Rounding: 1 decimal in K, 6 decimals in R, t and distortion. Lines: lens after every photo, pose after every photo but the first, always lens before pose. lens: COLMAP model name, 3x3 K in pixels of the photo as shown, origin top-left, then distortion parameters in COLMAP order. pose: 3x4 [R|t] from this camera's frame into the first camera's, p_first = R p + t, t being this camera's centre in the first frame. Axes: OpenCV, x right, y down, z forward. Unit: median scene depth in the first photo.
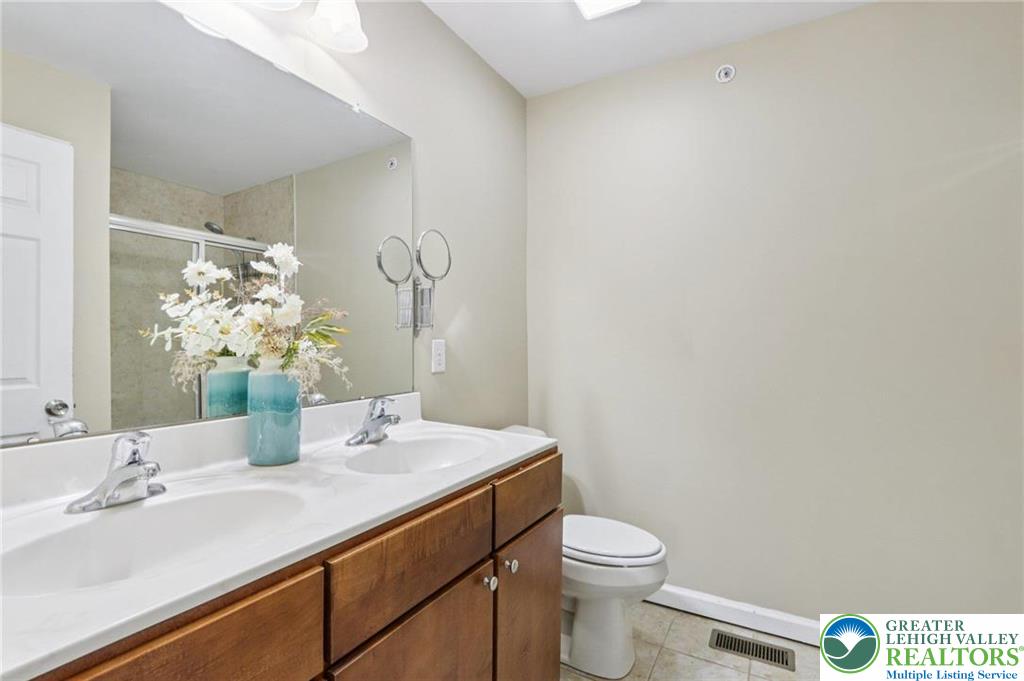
lens RADIAL K [[475.0, 0, 512.0], [0, 475.0, 340.5], [0, 0, 1]] dist [-0.013722, 0.001002]
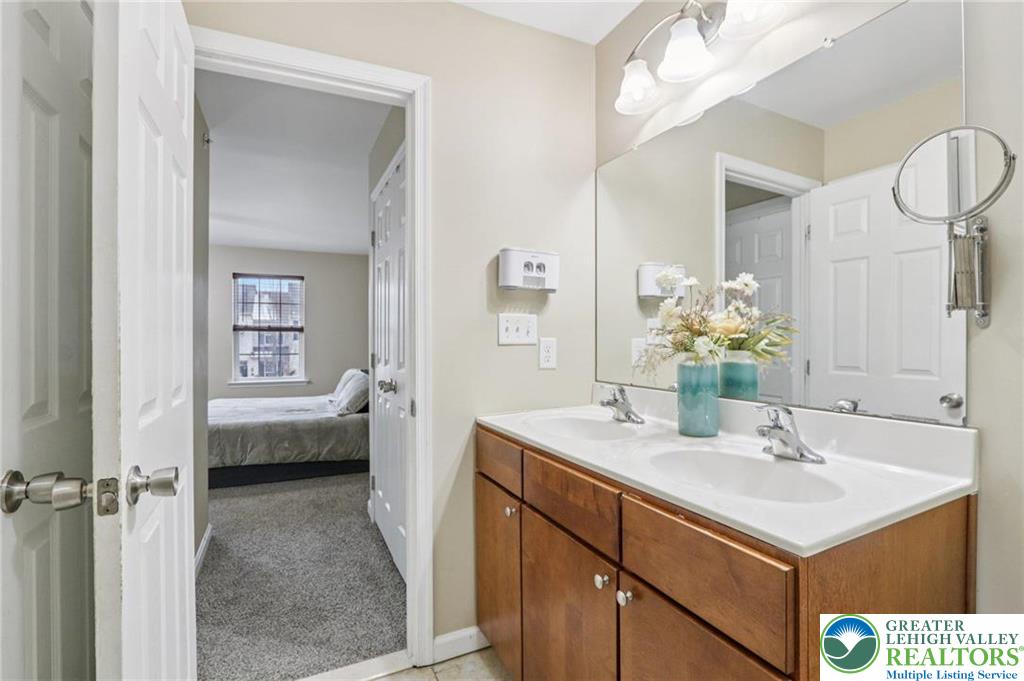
lens RADIAL K [[475.0, 0, 512.0], [0, 475.0, 340.5], [0, 0, 1]] dist [-0.013722, 0.001002]
pose [[-0.561638, -0.000380, -0.827383, 0.800291], [0.006170, 0.999970, -0.004648, 0.010830], [0.827360, -0.007716, -0.561619, 1.281435]]
